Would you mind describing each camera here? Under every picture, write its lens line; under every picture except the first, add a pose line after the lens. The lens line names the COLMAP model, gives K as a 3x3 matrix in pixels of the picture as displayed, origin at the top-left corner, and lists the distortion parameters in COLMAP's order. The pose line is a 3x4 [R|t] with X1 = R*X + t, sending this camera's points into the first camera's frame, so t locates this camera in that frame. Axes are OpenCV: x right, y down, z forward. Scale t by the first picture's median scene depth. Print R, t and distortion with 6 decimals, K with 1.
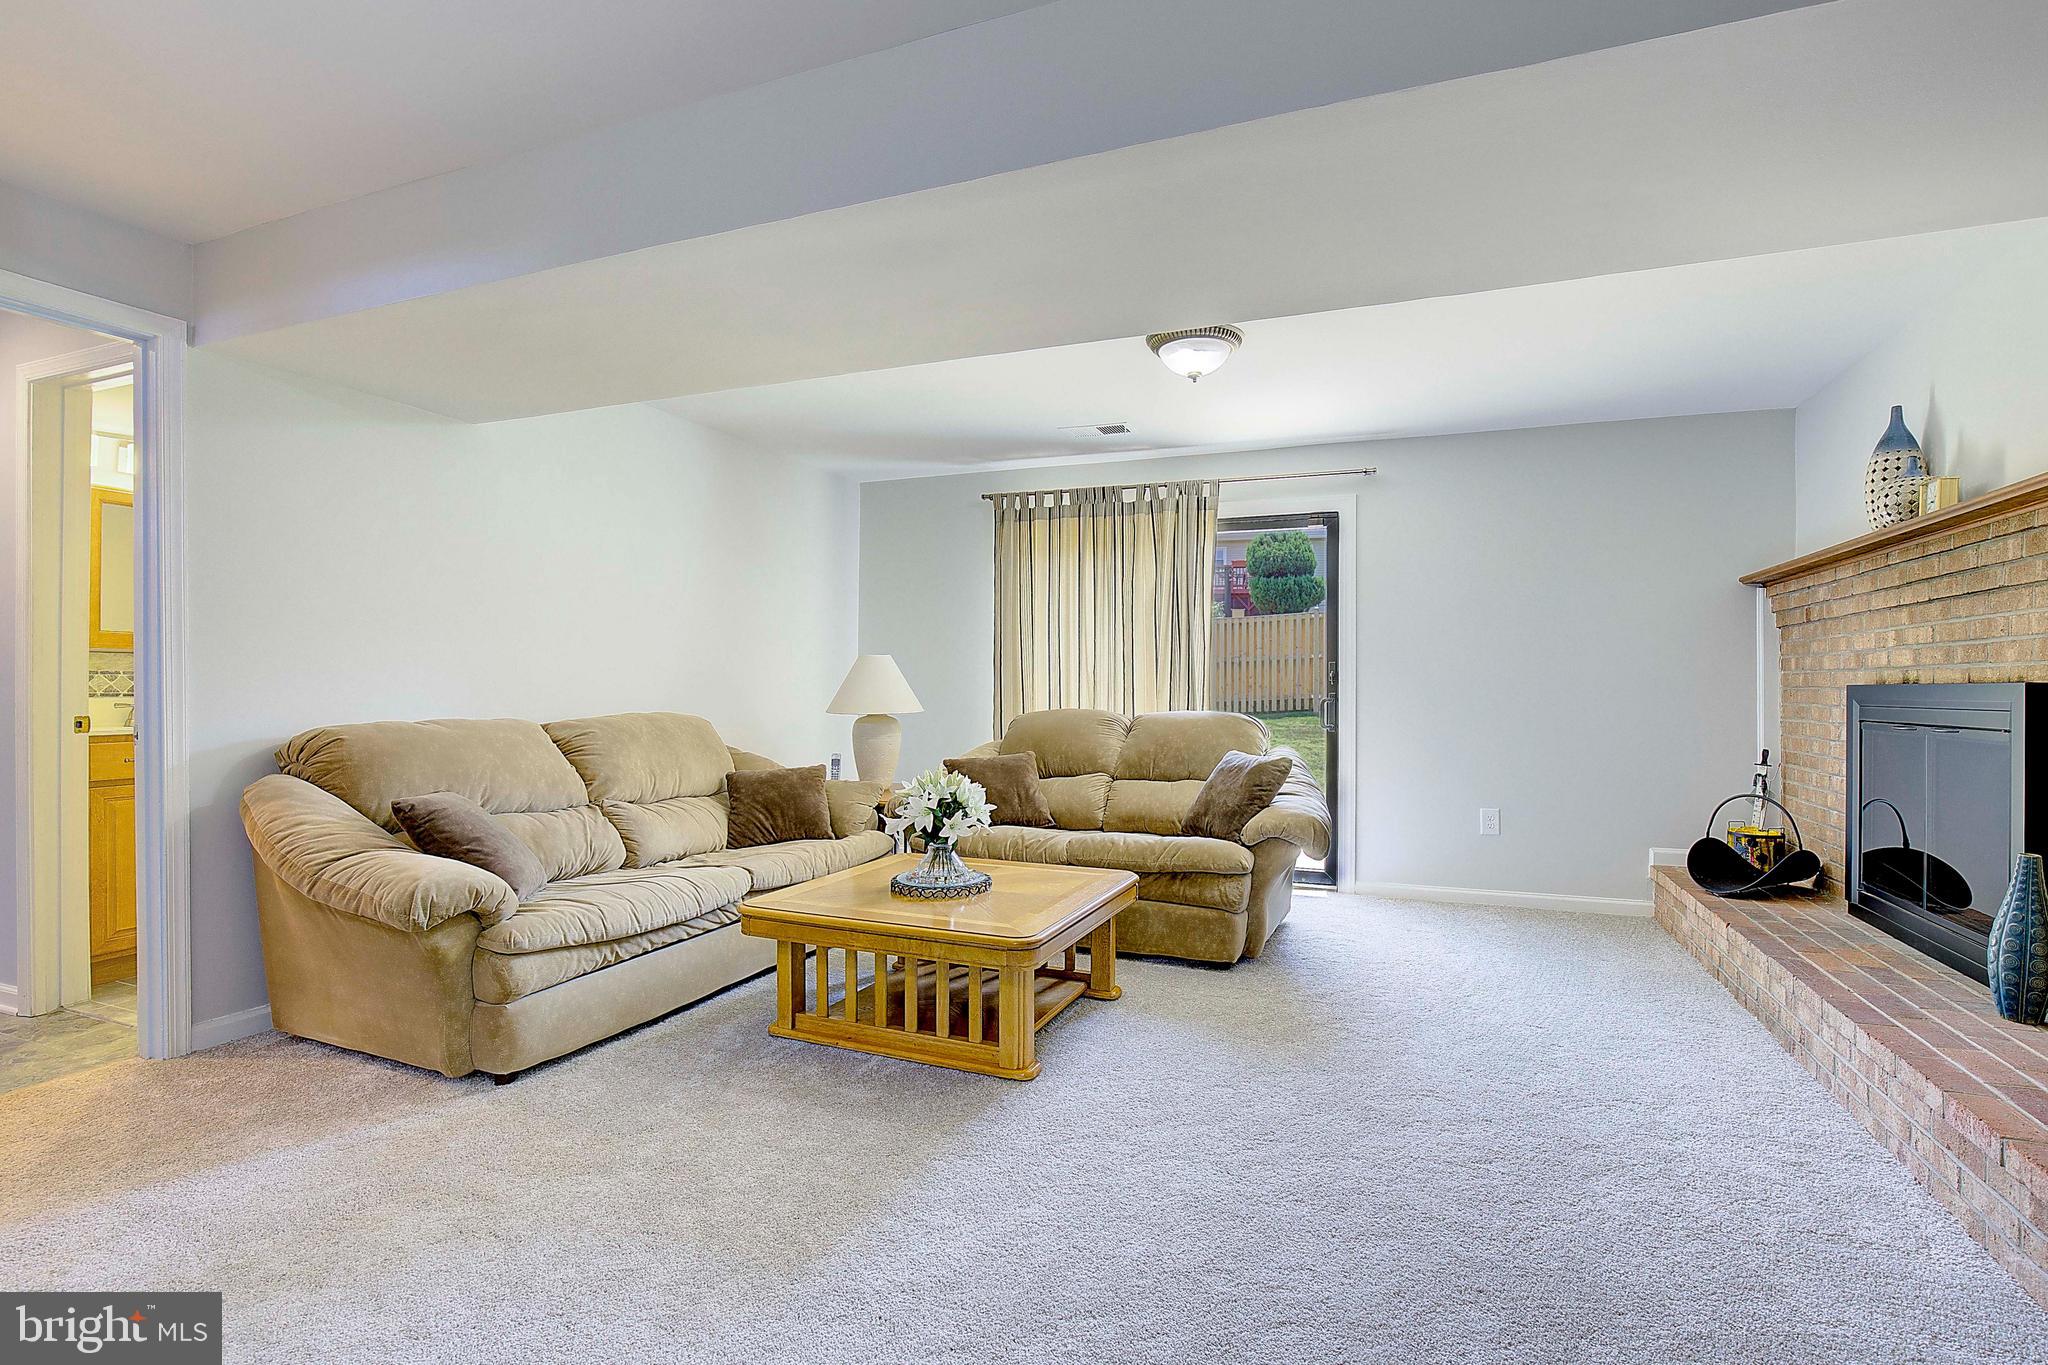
lens RADIAL K [[981.9, 0, 995.0], [0, 981.9, 687.1], [0, 0, 1]] dist [-0.003281, -0.000134]
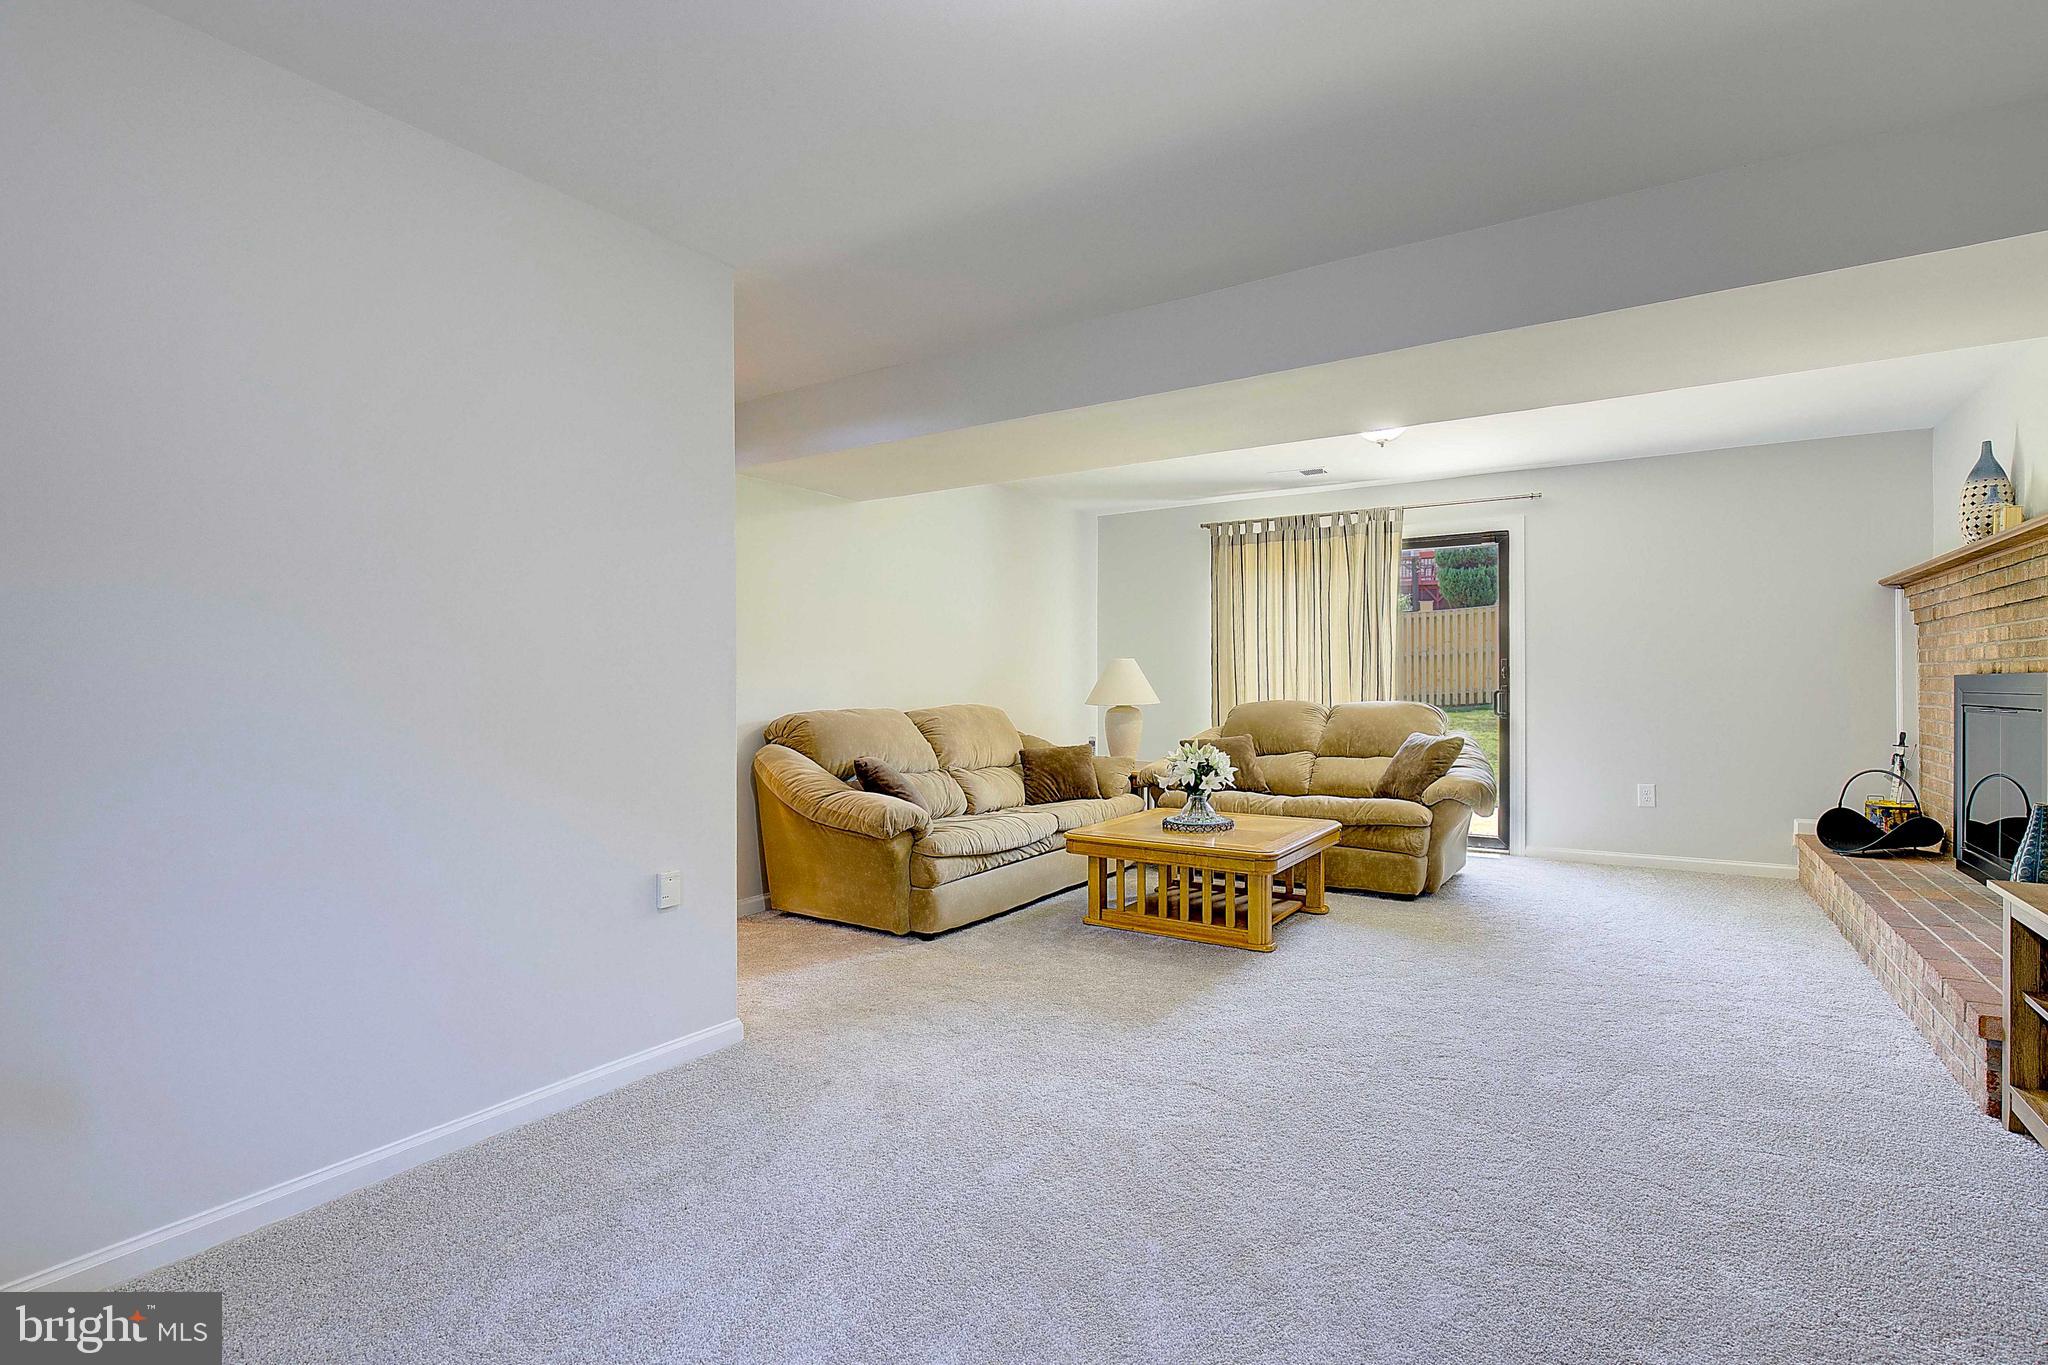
lens RADIAL K [[959.2, 0, 1053.9], [0, 959.2, 692.2], [0, 0, 1]] dist [-0.022349, 0.005604]
pose [[0.991638, -0.008036, -0.128799, -0.061242], [0.009202, 0.999922, 0.008464, -0.000913], [0.128721, -0.009579, 0.991635, -0.285259]]
